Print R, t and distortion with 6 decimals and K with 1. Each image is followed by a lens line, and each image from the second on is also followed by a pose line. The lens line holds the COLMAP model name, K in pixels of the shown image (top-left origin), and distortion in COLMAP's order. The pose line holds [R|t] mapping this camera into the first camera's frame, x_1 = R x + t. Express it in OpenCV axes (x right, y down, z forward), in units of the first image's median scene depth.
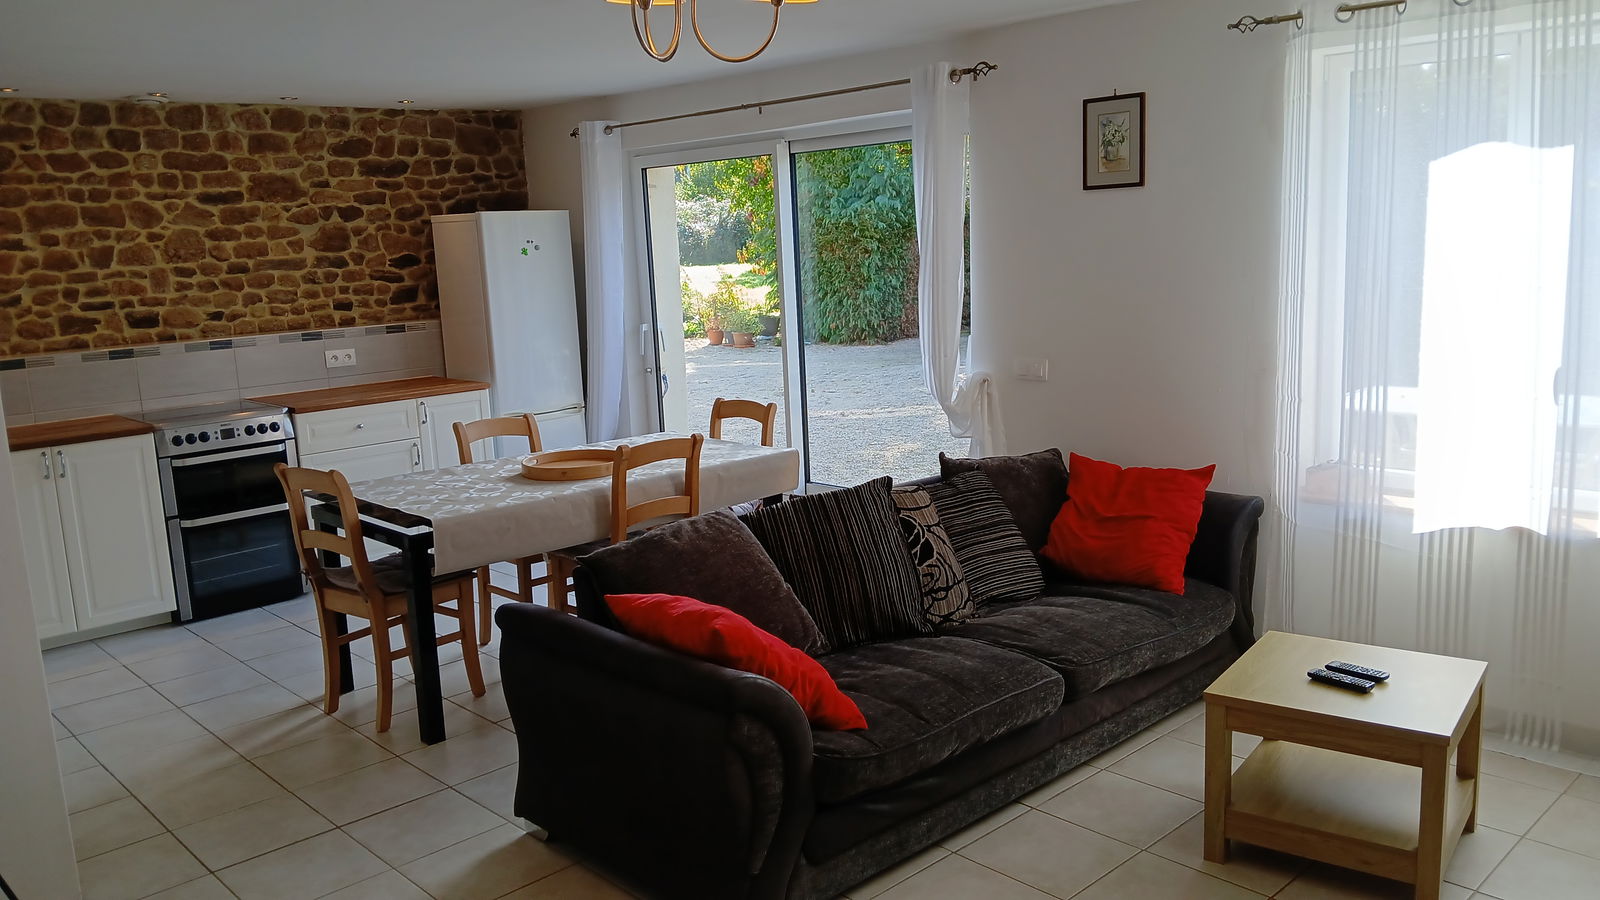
lens RADIAL K [[1248.5, 0, 800.0], [0, 1248.5, 450.0], [0, 0, 1]] dist [-0.002010, -0.050876]
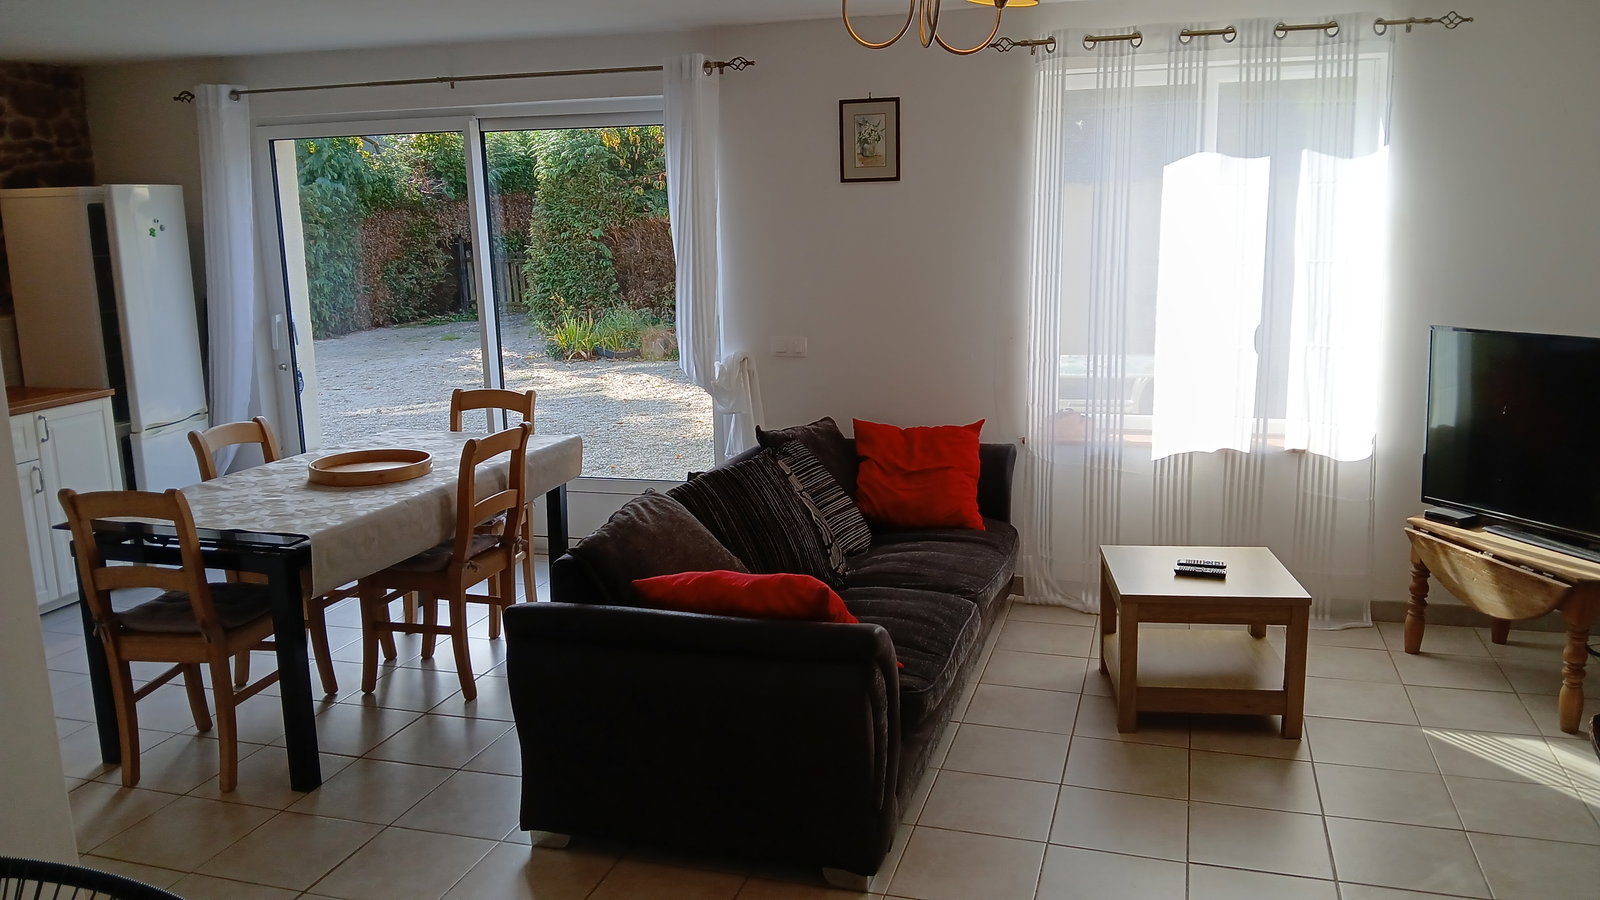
lens RADIAL K [[1244.1, 0, 800.0], [0, 1244.1, 450.0], [0, 0, 1]] dist [0.089104, -0.202134]
pose [[0.868893, -0.074941, 0.489293, -0.384311], [0.071390, 0.997111, 0.025944, -0.002400], [-0.489824, 0.012388, 0.871733, 0.054230]]
